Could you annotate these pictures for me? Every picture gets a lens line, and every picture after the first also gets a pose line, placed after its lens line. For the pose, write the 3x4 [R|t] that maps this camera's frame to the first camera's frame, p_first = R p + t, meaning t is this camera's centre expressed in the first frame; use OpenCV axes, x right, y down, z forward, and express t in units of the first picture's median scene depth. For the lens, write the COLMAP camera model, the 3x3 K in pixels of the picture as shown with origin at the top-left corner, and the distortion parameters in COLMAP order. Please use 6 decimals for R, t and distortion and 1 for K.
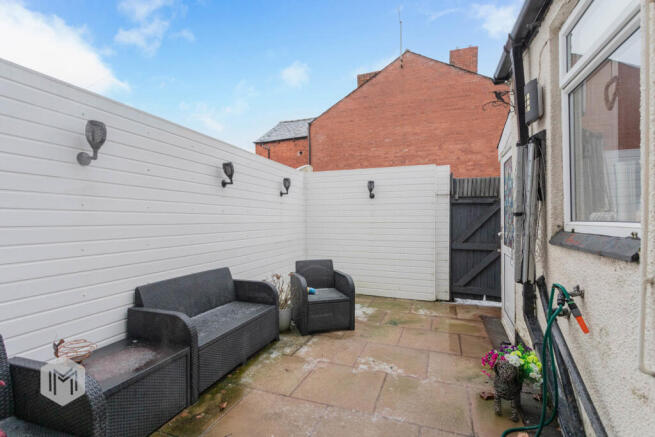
lens RADIAL K [[314.2, 0, 326.3], [0, 314.2, 218.8], [0, 0, 1]] dist [0.006275, 0.000507]
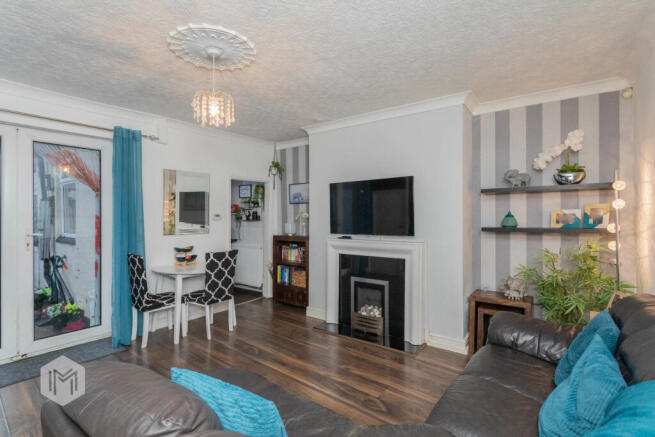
lens RADIAL K [[314.2, 0, 326.0], [0, 314.2, 222.4], [0, 0, 1]] dist [0.006275, 0.000507]
pose [[0.281677, 0.000847, 0.959509, -1.053511], [0.002202, 0.999996, -0.001530, -0.066601], [-0.959507, 0.002544, 0.281674, -1.698657]]
